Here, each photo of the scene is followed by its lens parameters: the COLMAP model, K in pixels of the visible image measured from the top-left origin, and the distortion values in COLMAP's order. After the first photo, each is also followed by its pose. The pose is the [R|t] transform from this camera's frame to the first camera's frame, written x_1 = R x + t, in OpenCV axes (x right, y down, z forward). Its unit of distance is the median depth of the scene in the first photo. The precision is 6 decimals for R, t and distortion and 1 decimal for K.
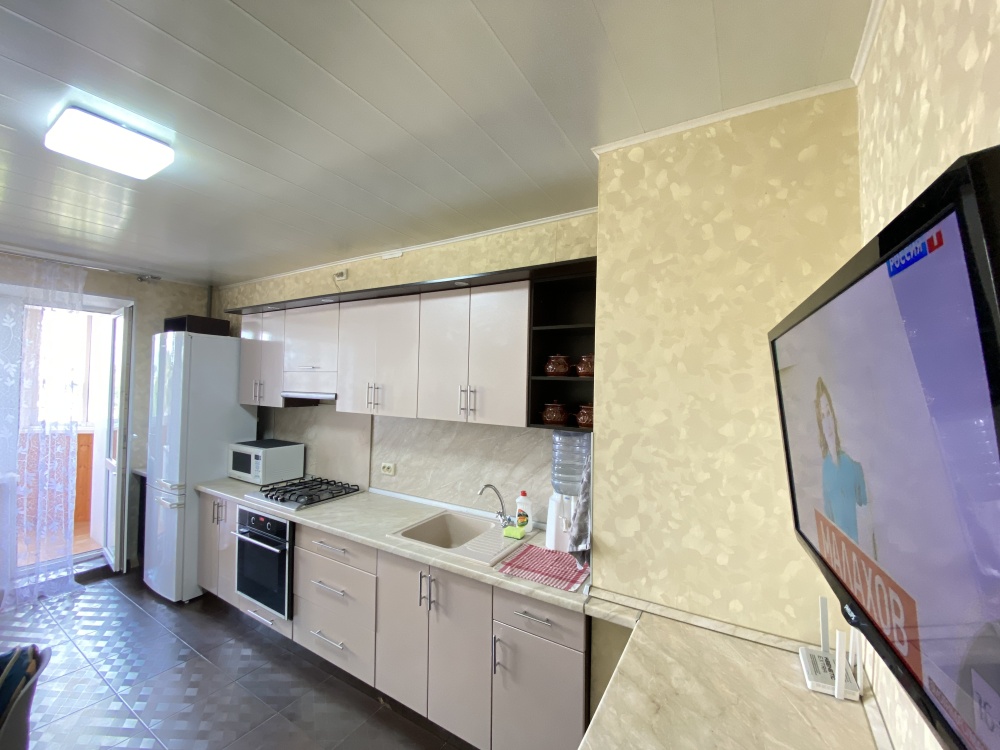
lens RADIAL K [[390.9, 0, 504.5], [0, 390.9, 373.7], [0, 0, 1]] dist [0.030065, -0.023870]
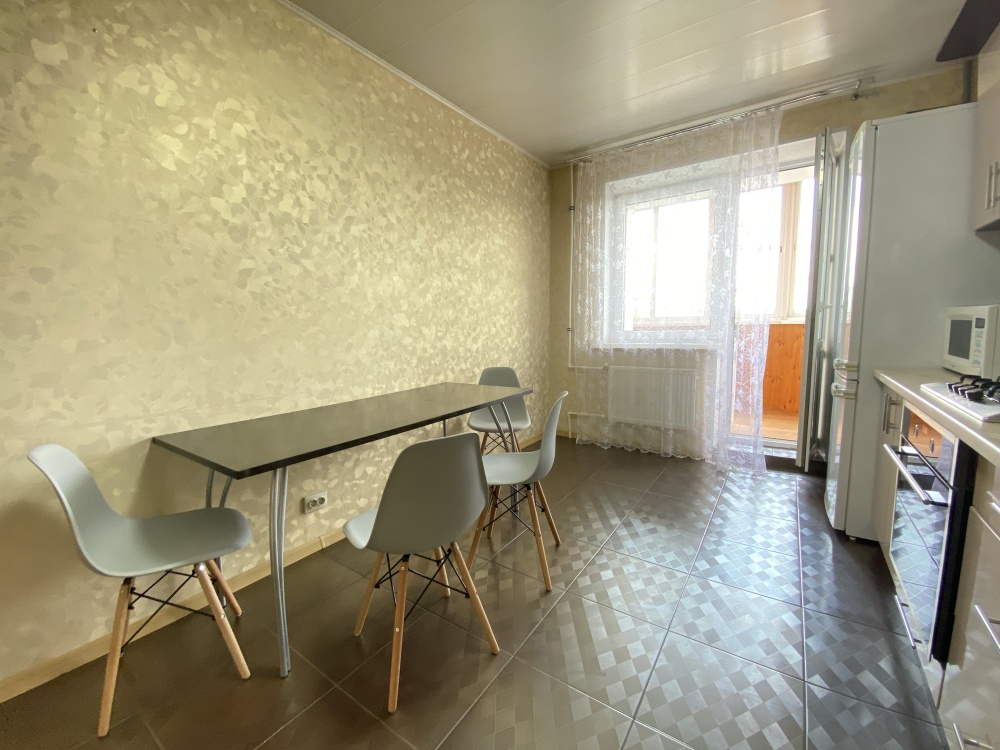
lens RADIAL K [[404.5, 0, 496.8], [0, 404.5, 374.5], [0, 0, 1]] dist [0.032527, -0.022746]
pose [[-0.102508, 0.096924, -0.989999, -0.079526], [0.043749, 0.994718, 0.092856, 0.220887], [0.993770, -0.033793, -0.106207, 0.508958]]
